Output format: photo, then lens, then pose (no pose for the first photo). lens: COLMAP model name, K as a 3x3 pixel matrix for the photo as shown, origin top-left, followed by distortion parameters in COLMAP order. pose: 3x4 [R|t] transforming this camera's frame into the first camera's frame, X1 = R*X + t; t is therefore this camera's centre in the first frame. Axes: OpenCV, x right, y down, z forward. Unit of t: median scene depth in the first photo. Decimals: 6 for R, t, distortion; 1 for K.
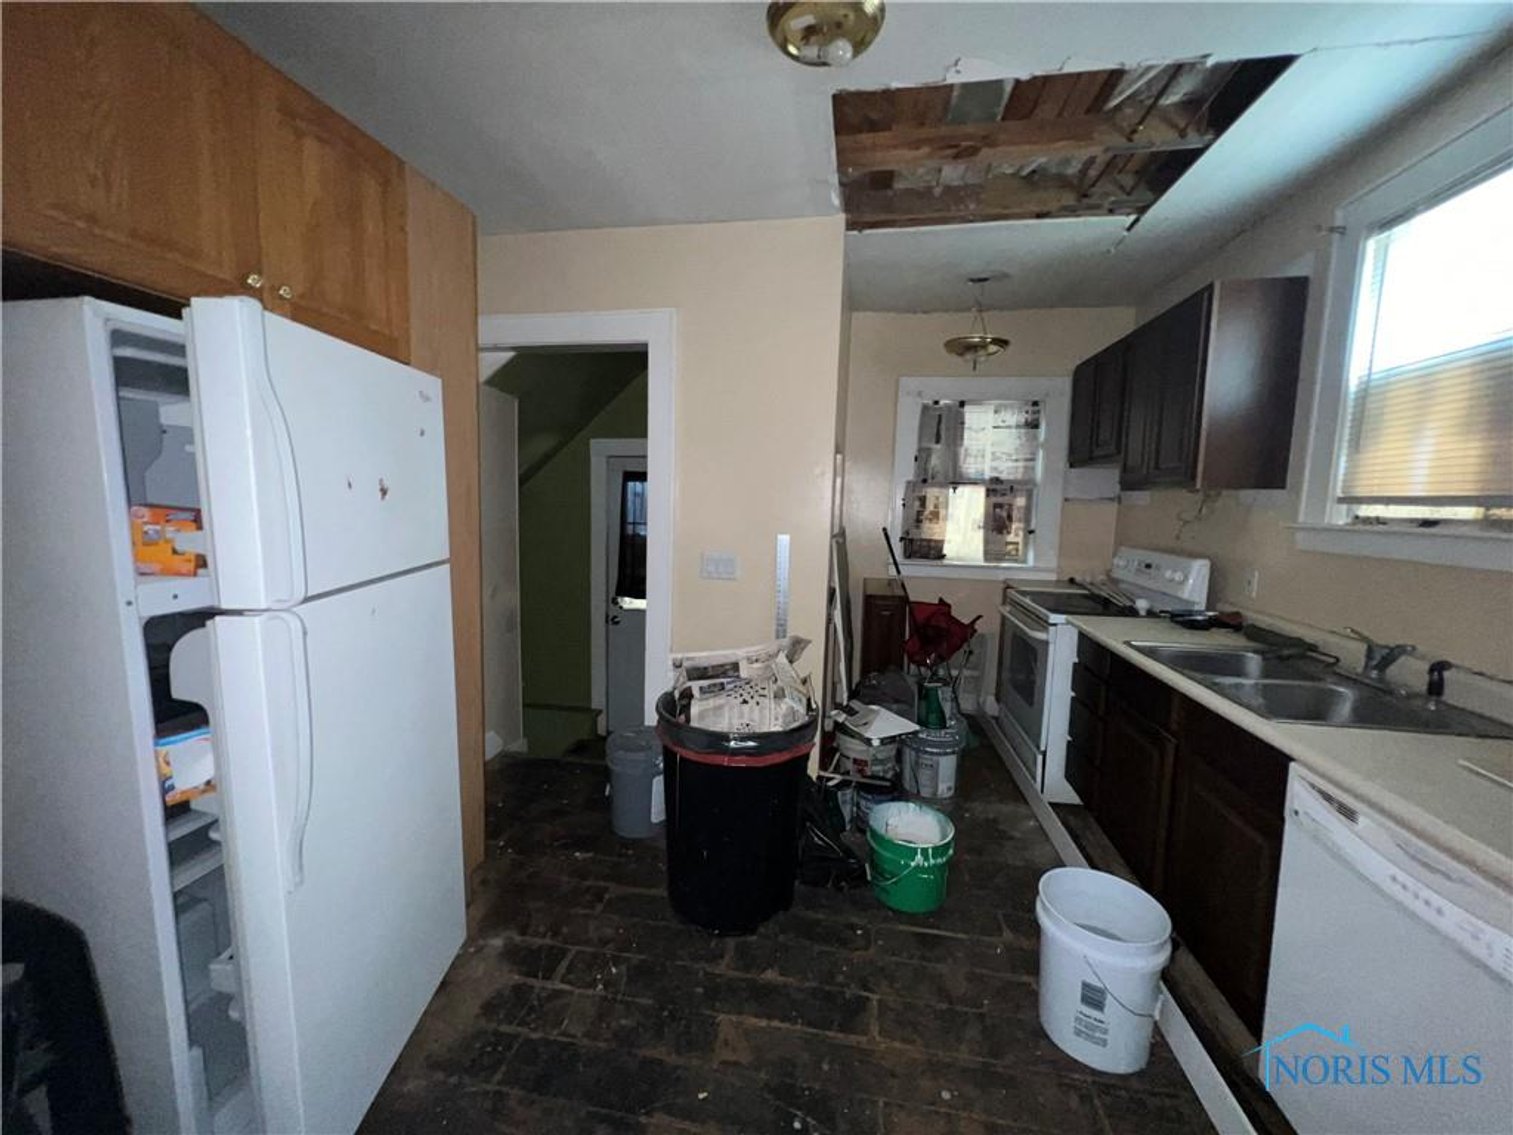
lens RADIAL K [[603.2, 0, 755.6], [0, 603.2, 565.0], [0, 0, 1]] dist [-0.002270, -0.000020]
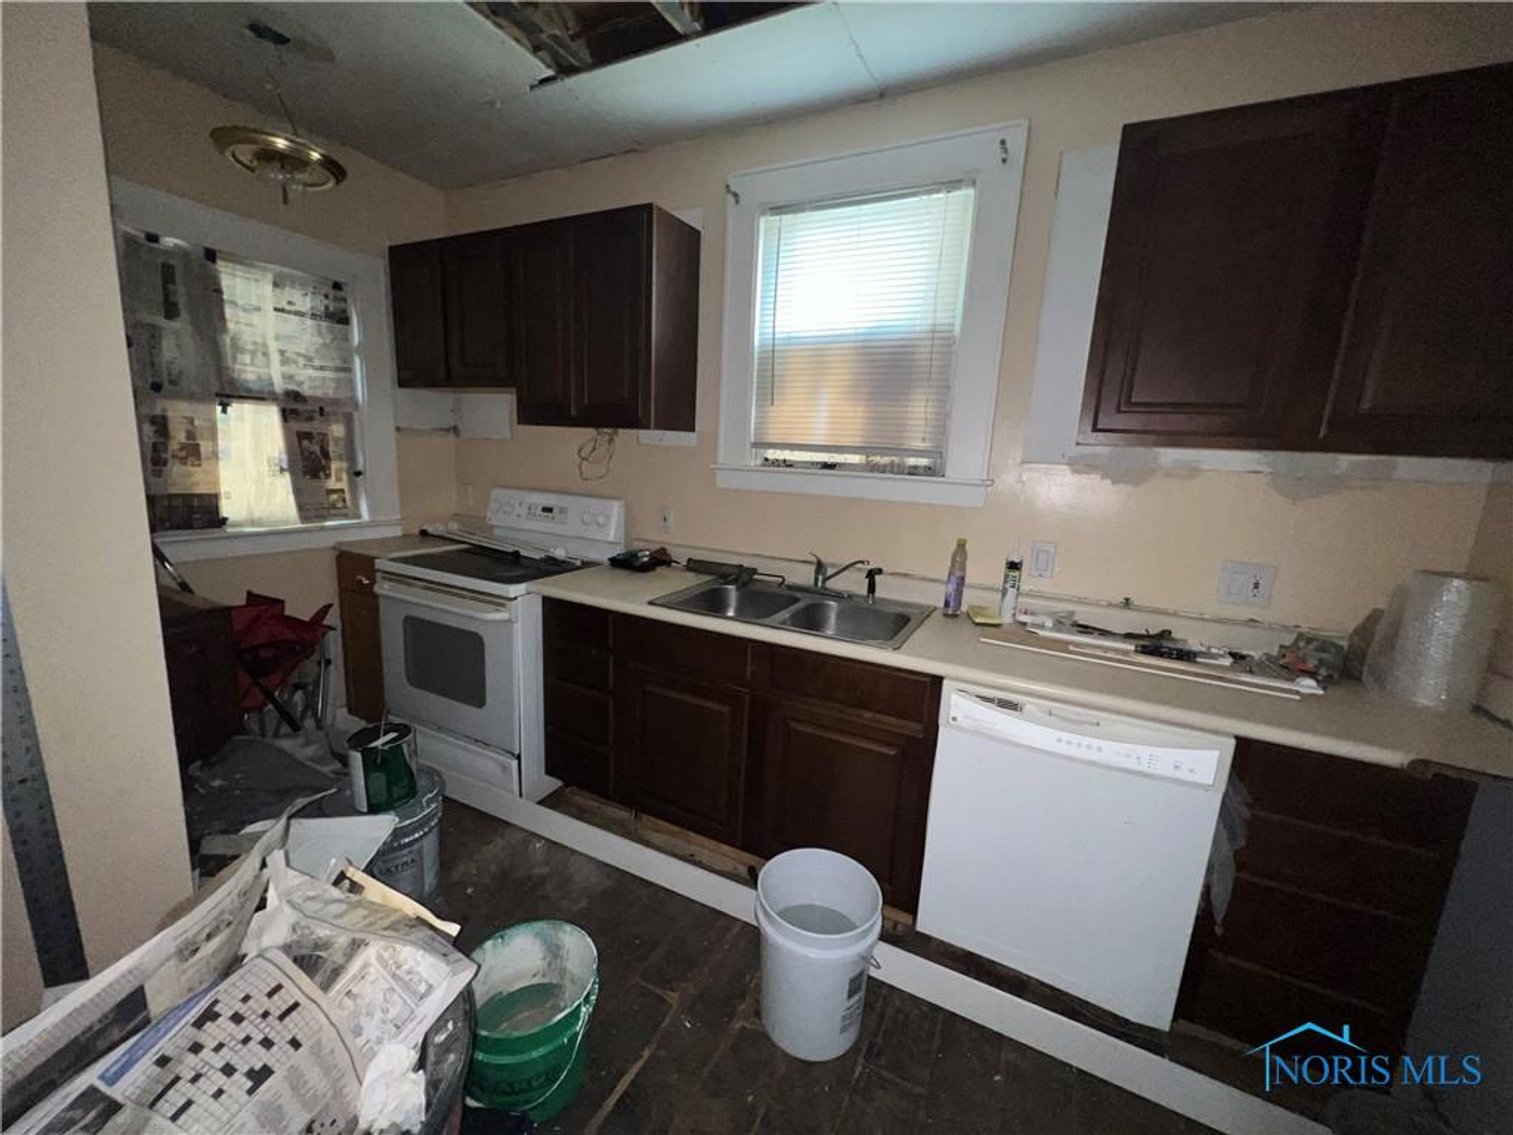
lens RADIAL K [[603.2, 0, 757.2], [0, 603.2, 565.8], [0, 0, 1]] dist [-0.002270, -0.000020]
pose [[0.295930, -0.187832, 0.936560, -0.099331], [0.064436, 0.982168, 0.176618, -0.043863], [-0.953034, 0.008081, 0.302756, 0.335217]]
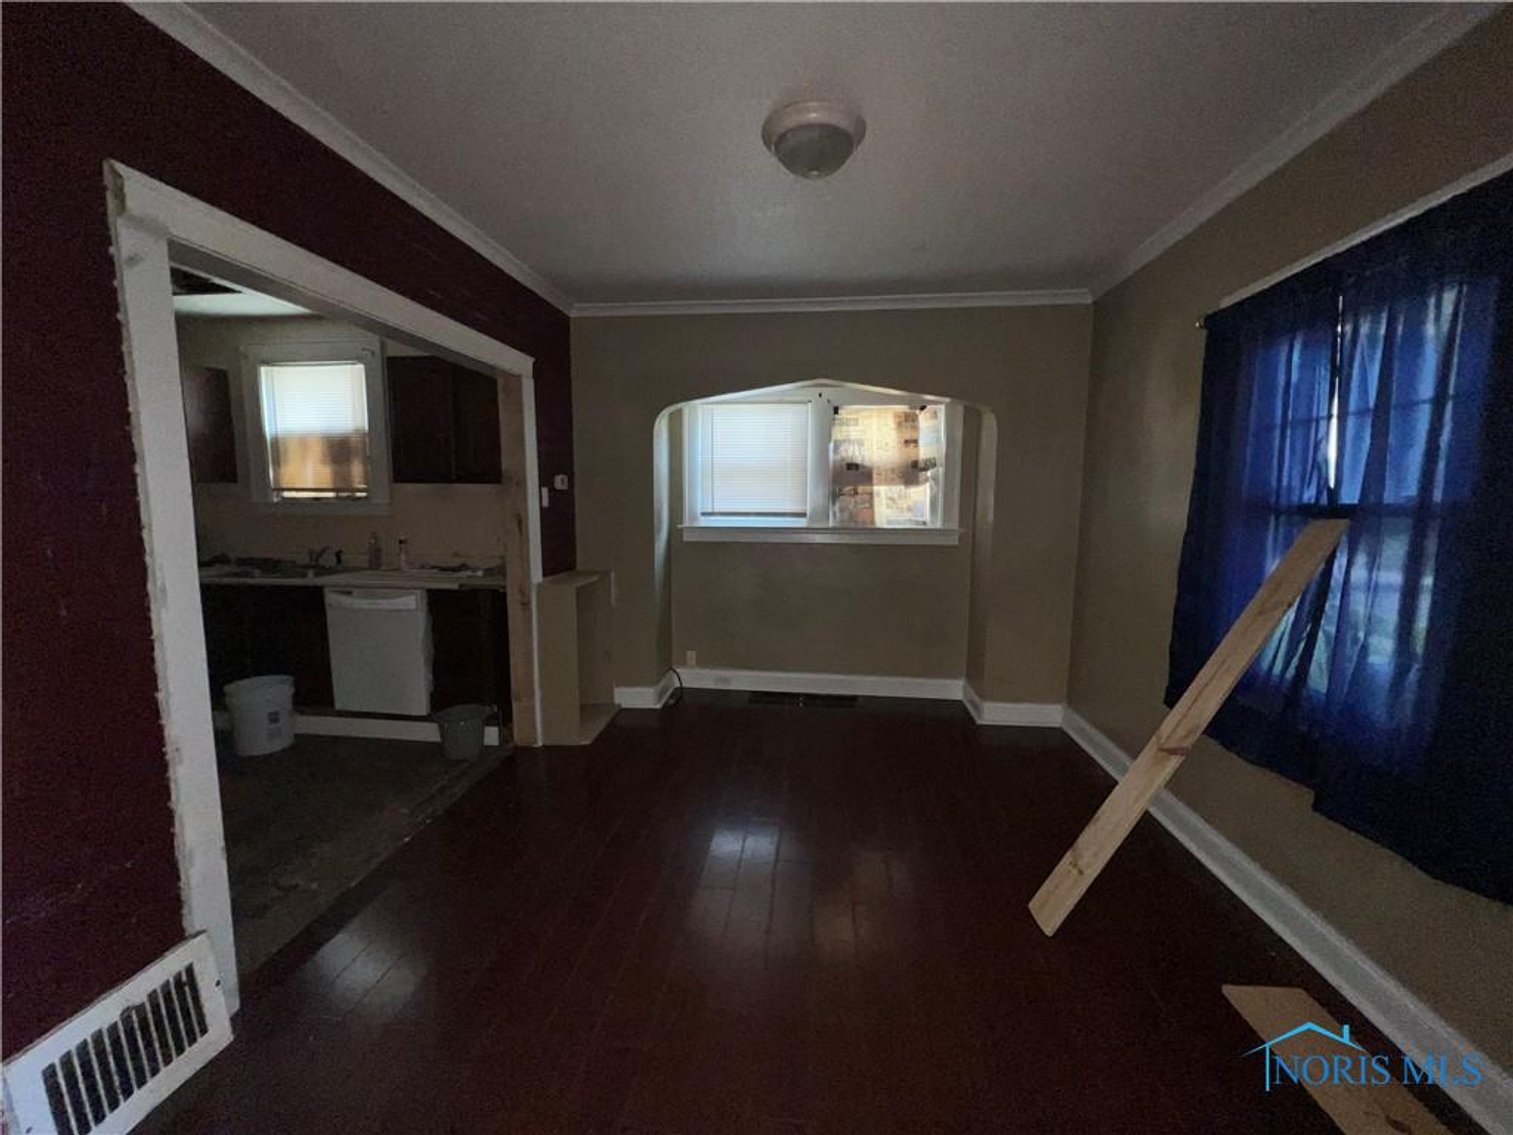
lens RADIAL K [[603.2, 0, 759.0], [0, 603.2, 568.6], [0, 0, 1]] dist [-0.002270, -0.000020]
pose [[-0.061600, -0.149165, 0.986892, -0.659761], [0.103701, 0.982462, 0.154968, 0.006439], [-0.992699, 0.111888, -0.045051, -0.293986]]
